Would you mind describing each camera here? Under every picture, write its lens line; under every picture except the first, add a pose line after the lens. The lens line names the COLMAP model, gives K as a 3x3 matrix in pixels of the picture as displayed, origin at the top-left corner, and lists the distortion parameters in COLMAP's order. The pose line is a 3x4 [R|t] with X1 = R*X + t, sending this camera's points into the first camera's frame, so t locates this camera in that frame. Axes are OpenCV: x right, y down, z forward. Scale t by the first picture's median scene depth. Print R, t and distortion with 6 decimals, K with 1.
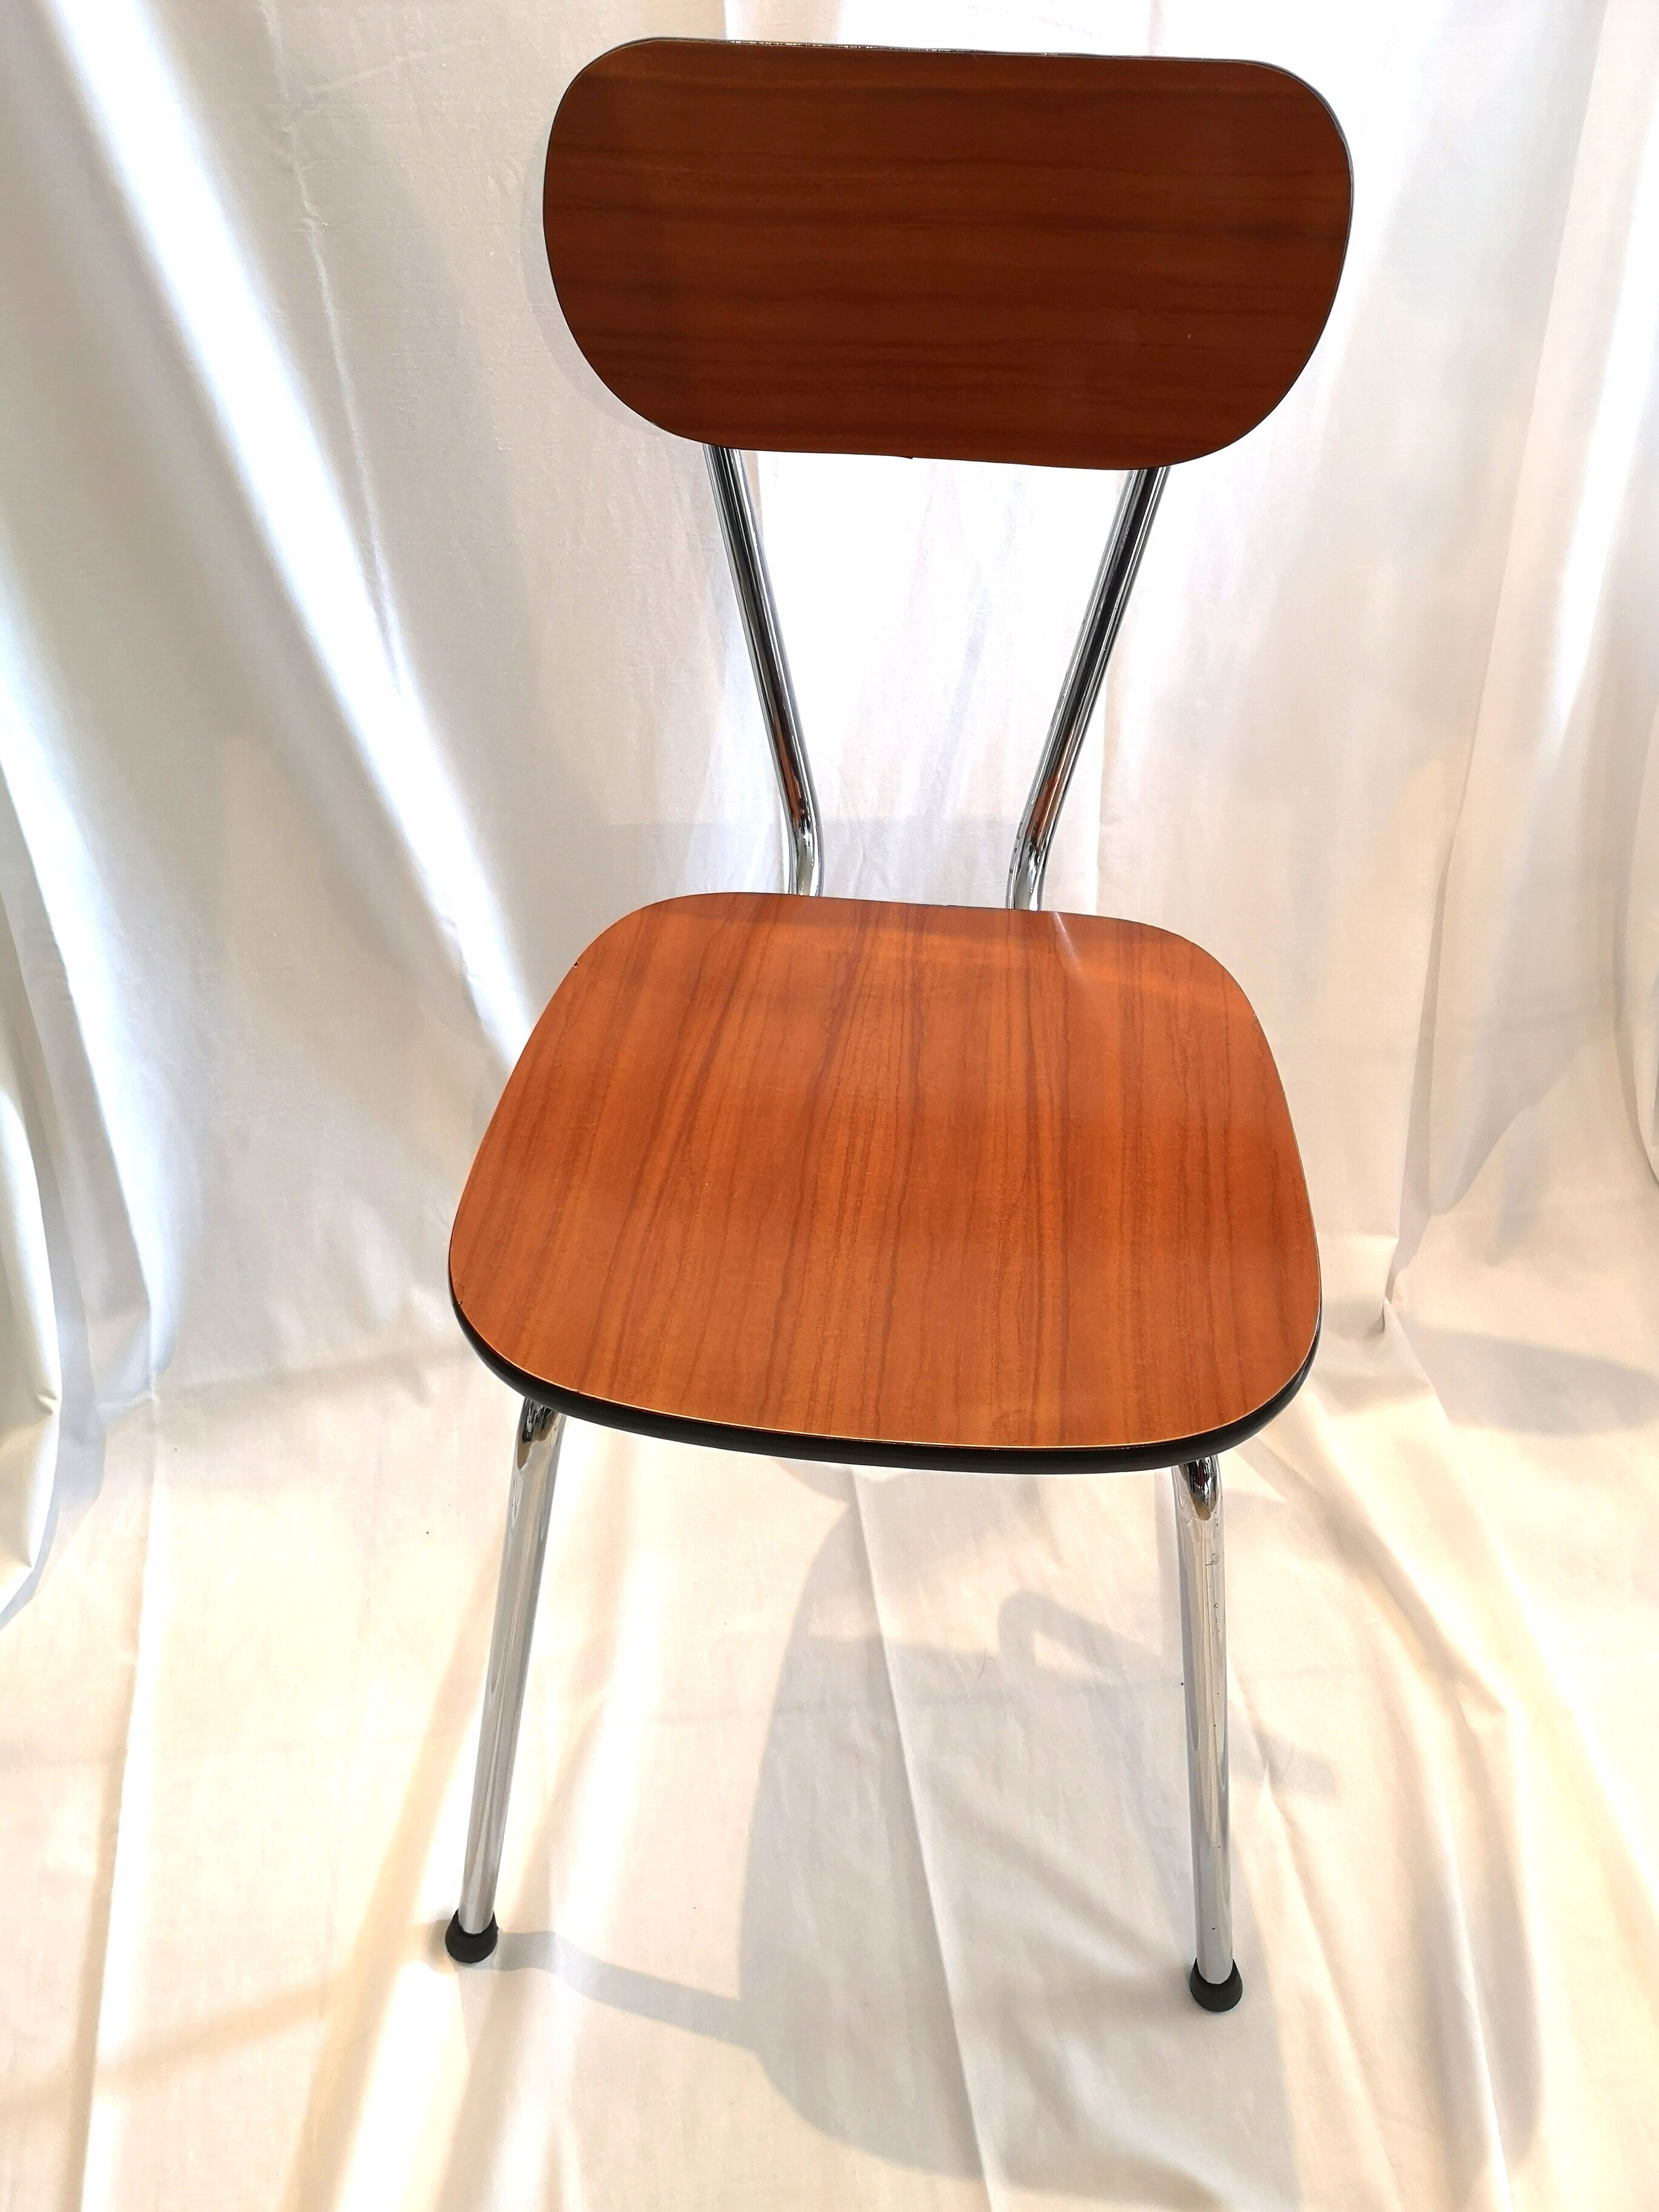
lens RADIAL K [[1787.1, 0, 829.5], [0, 1787.1, 1106.0], [0, 0, 1]] dist [0.077750, -0.108154]
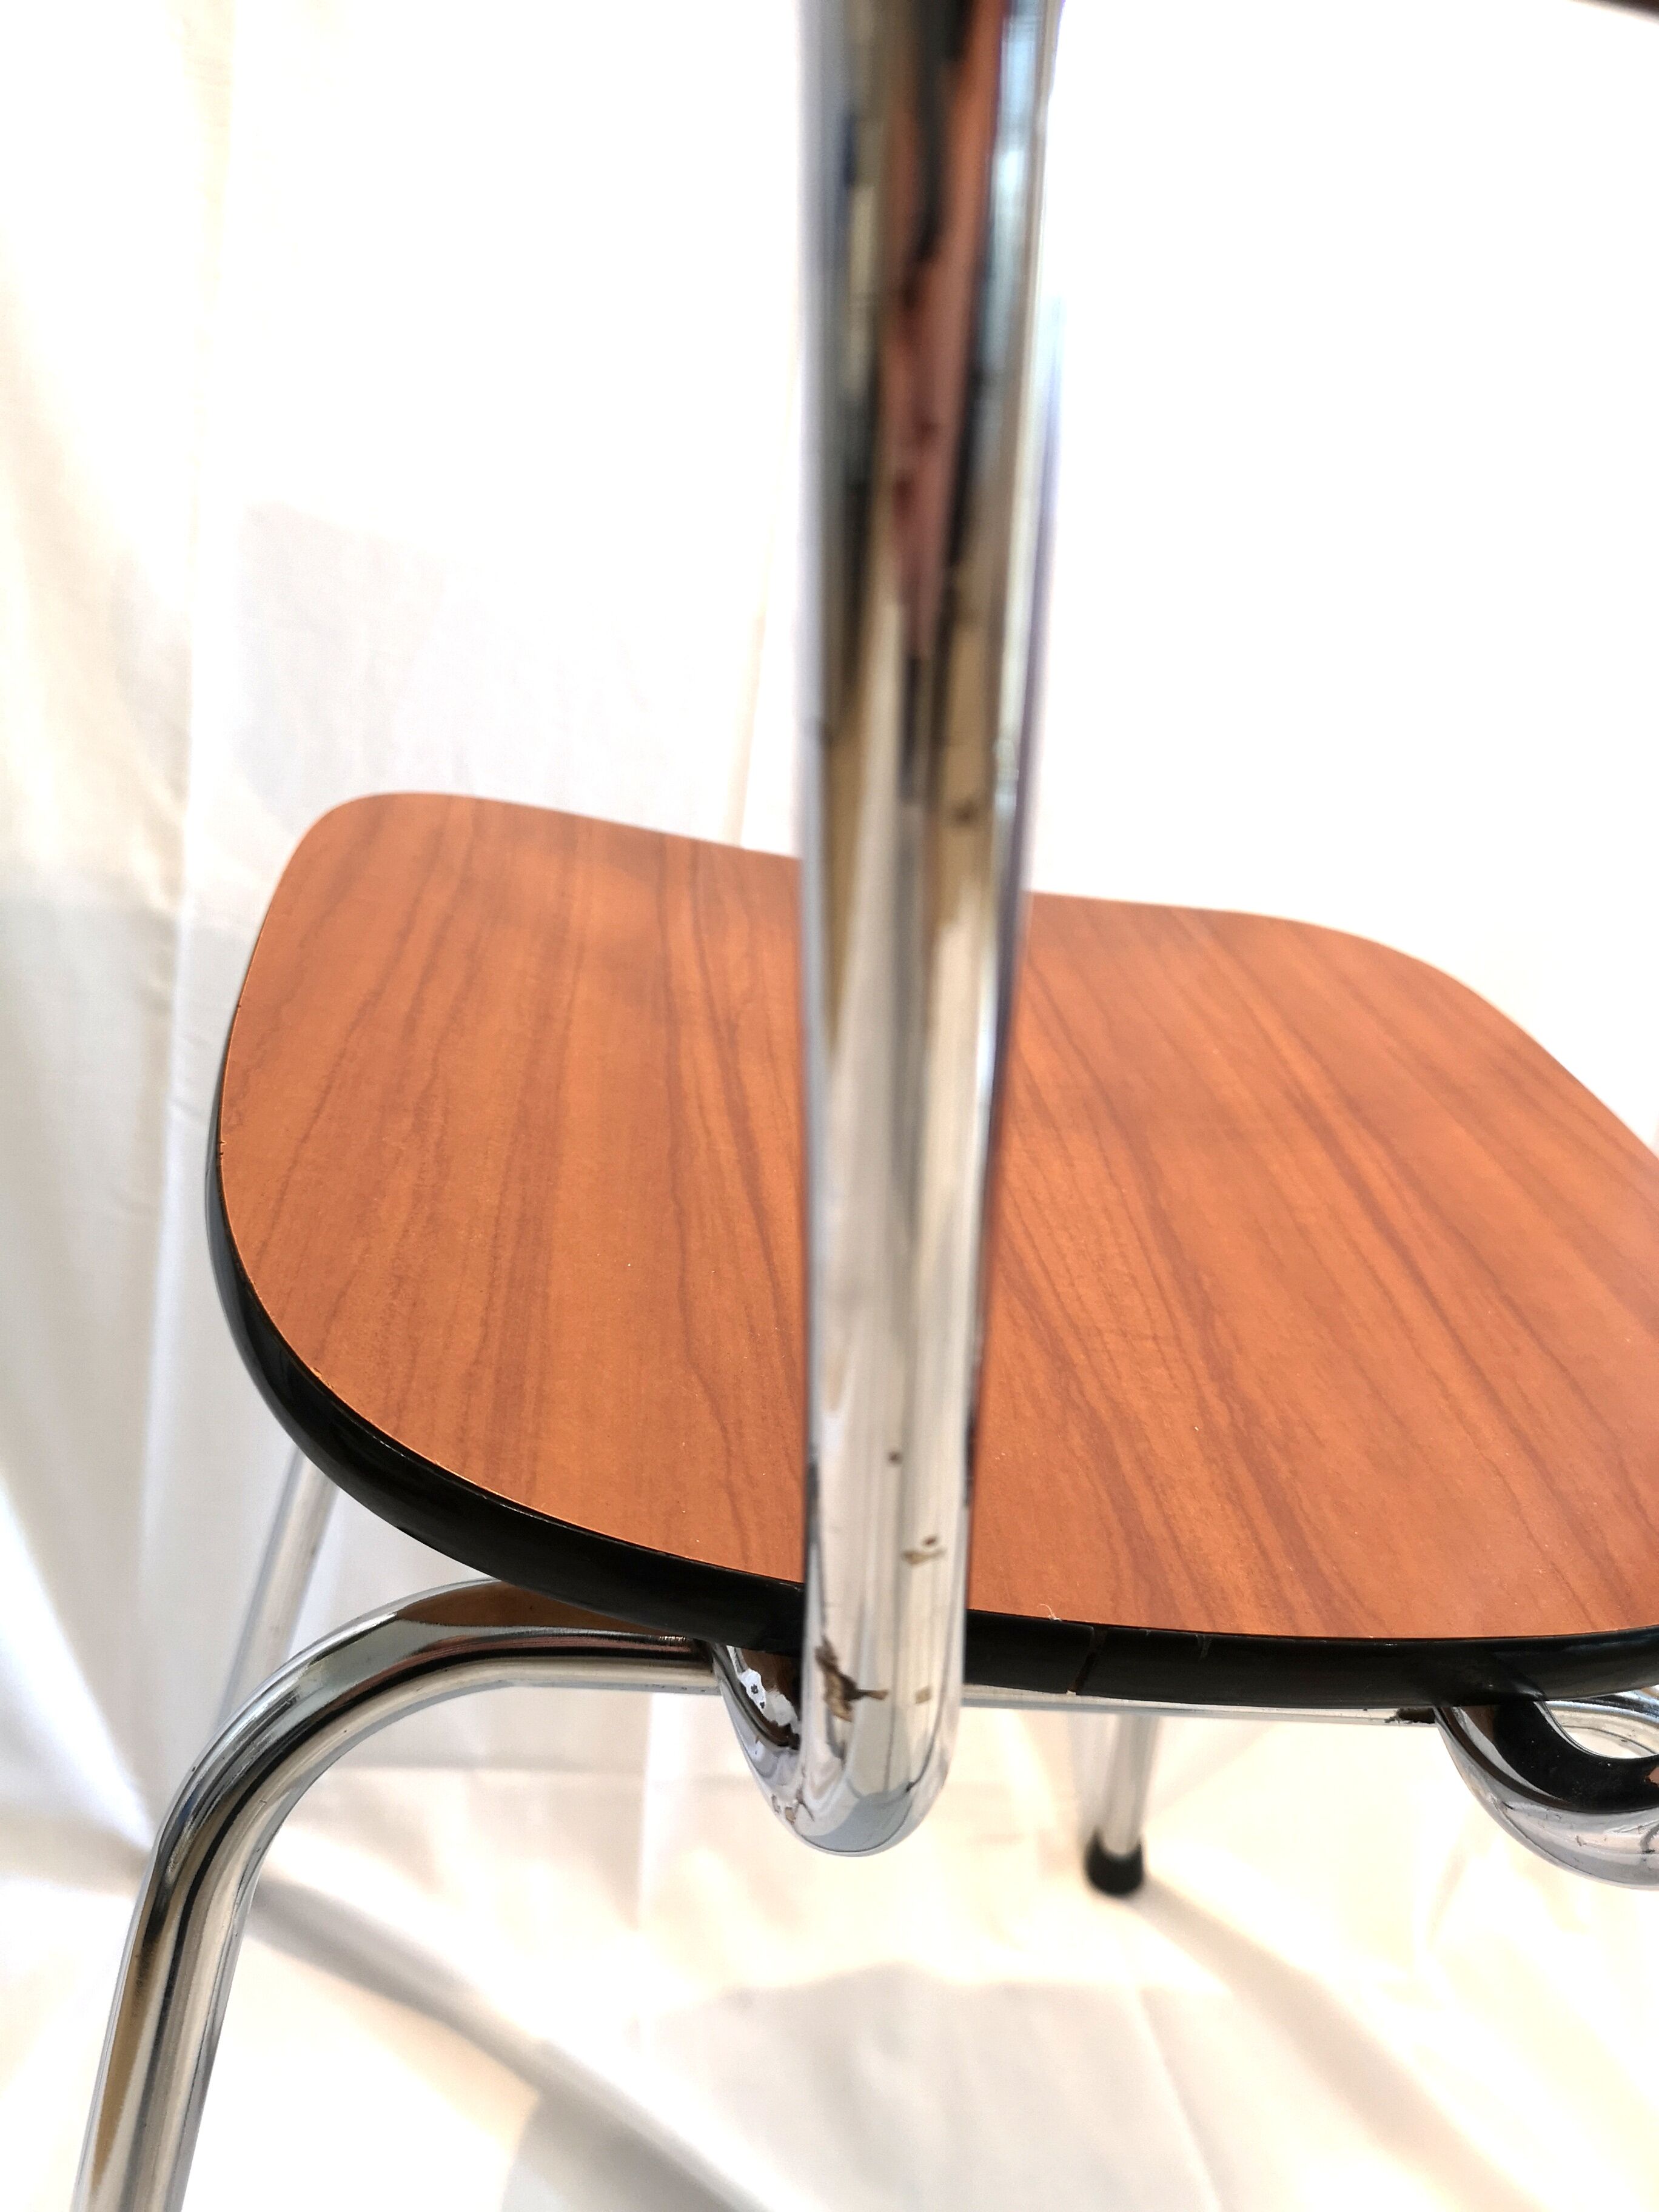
lens RADIAL K [[1752.5, 0, 829.5], [0, 1752.5, 1106.0], [0, 0, 1]] dist [0.006557, 0.001210]
pose [[-0.961856, -0.072366, -0.263813, 0.201484], [-0.271710, 0.364634, 0.890627, -0.413746], [0.031745, 0.928335, -0.370388, 1.086502]]
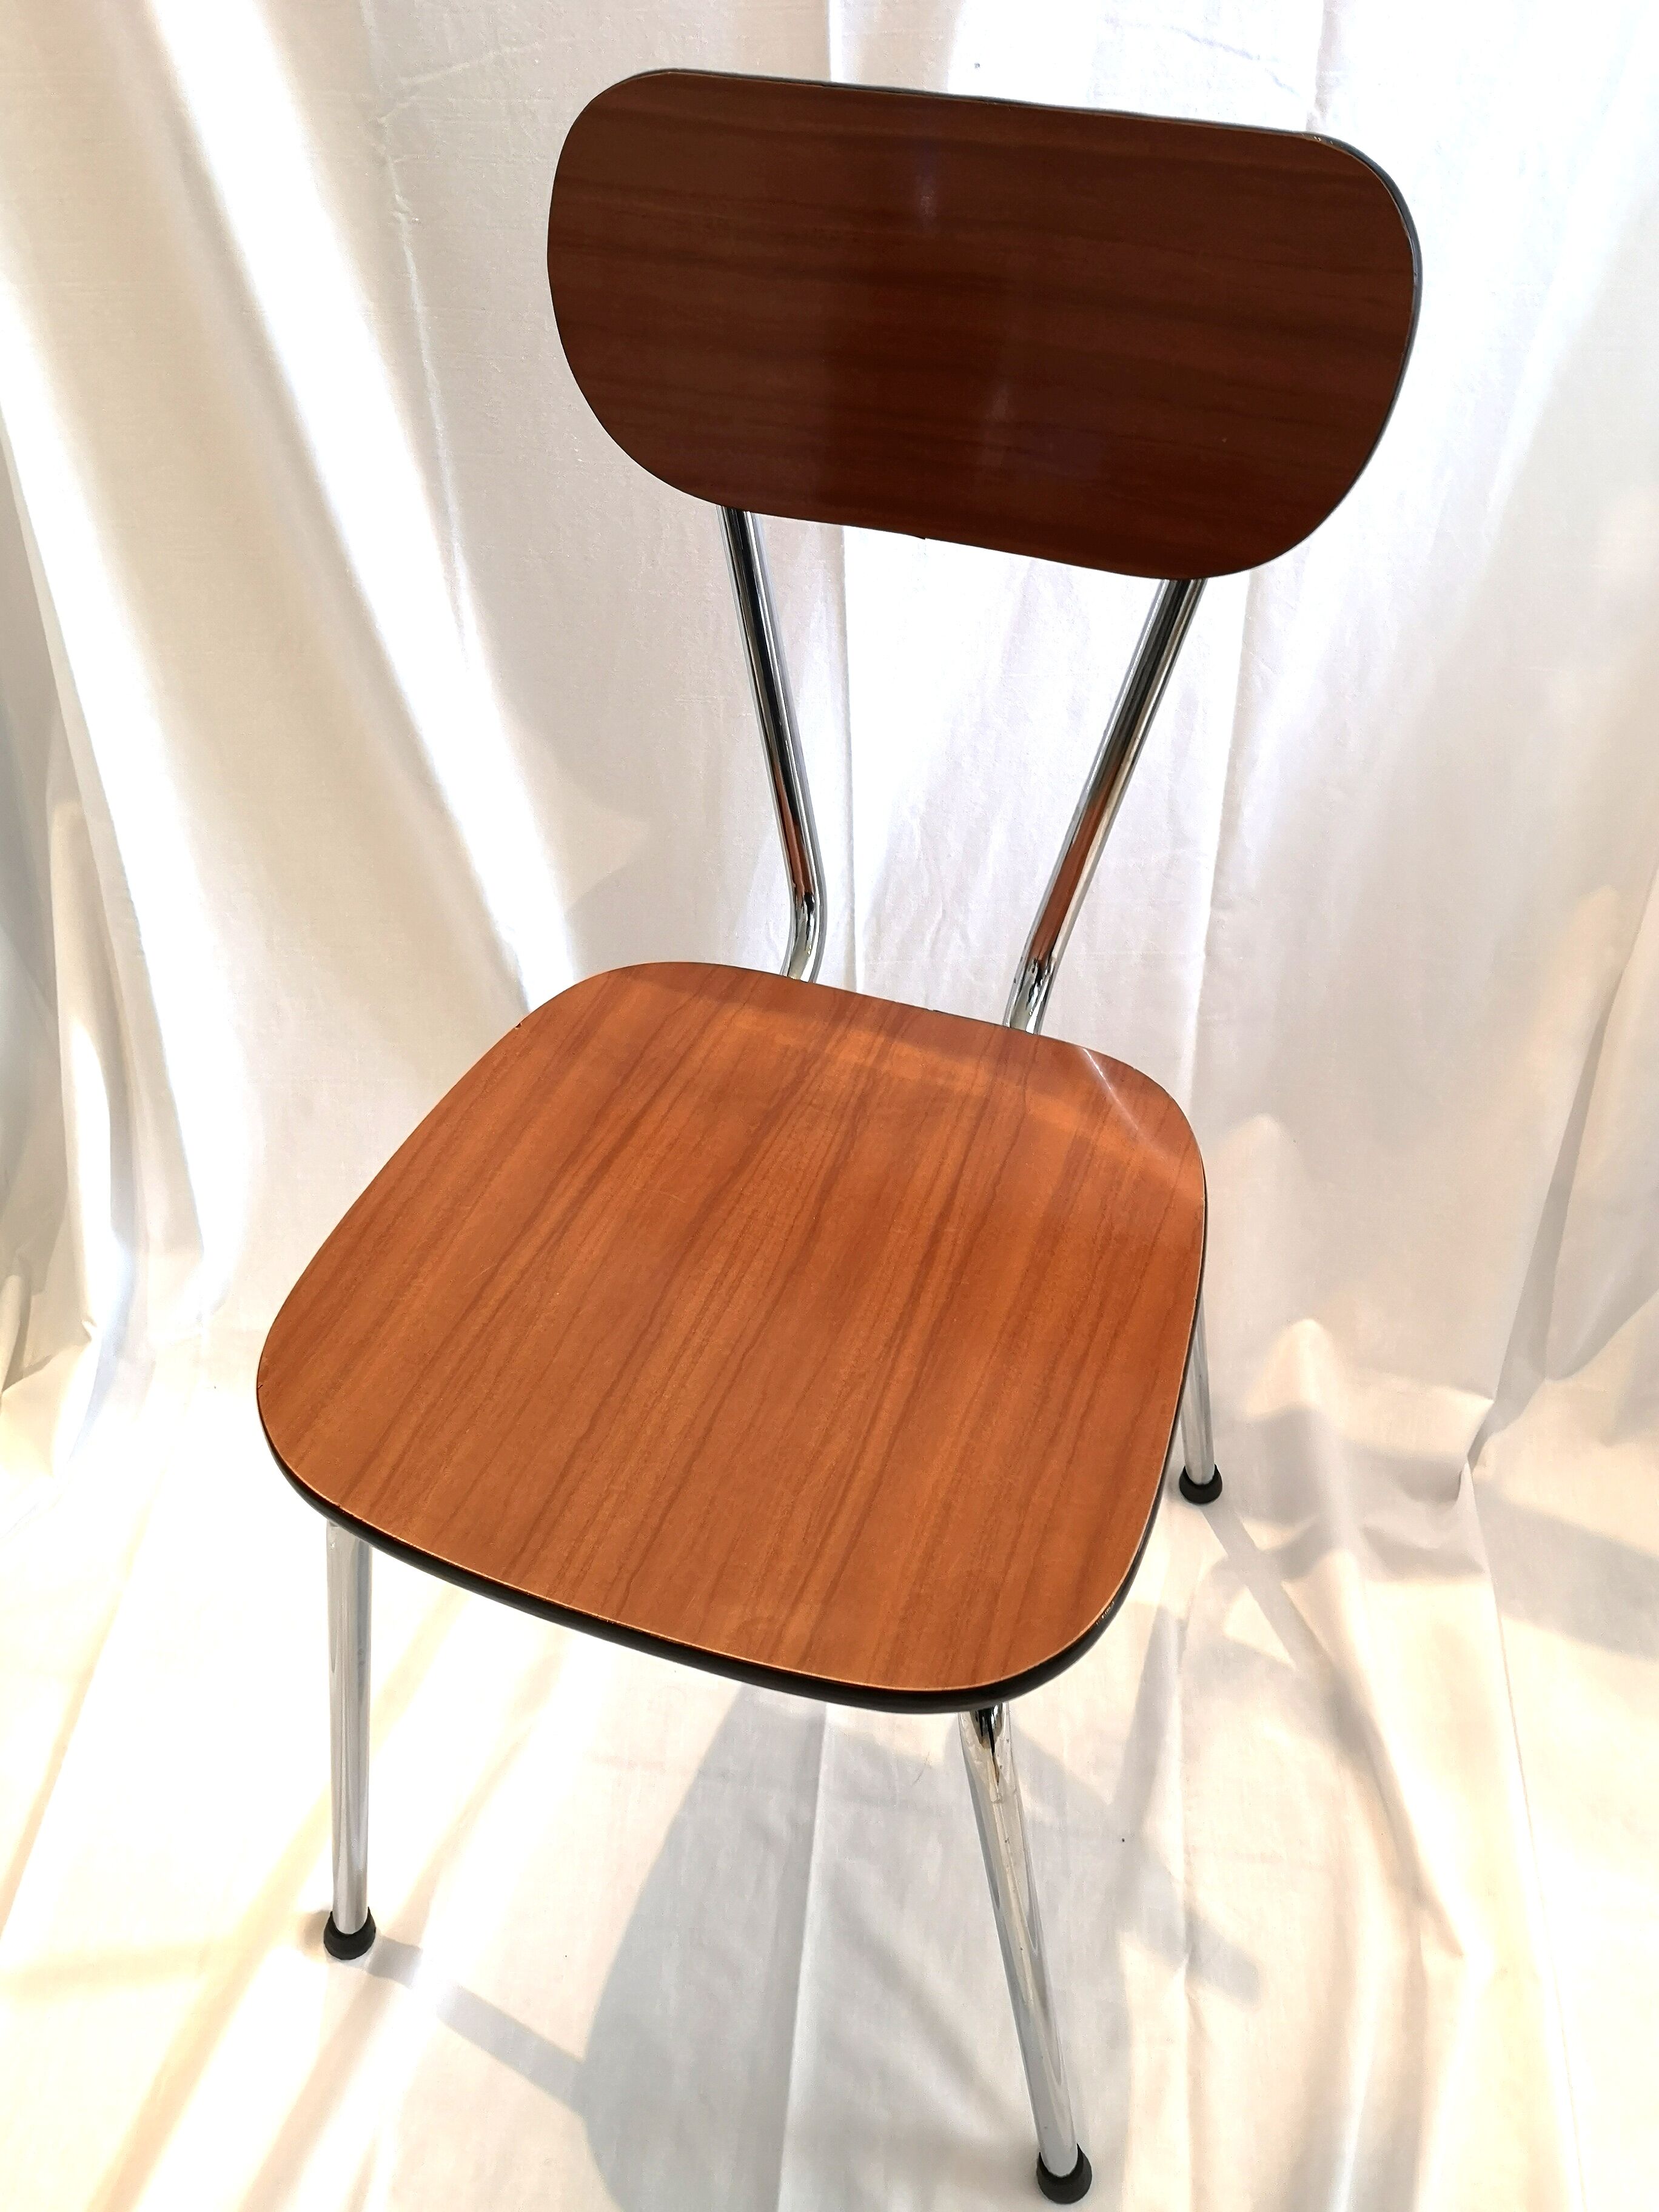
lens RADIAL K [[1786.4, 0, 825.5], [0, 1786.4, 1116.4], [0, 0, 1]] dist [0.080880, -0.117619]
pose [[0.970007, 0.157511, -0.185140, 0.203405], [-0.147066, 0.986721, 0.068945, -0.119843], [0.193541, -0.039649, 0.980291, 0.078041]]
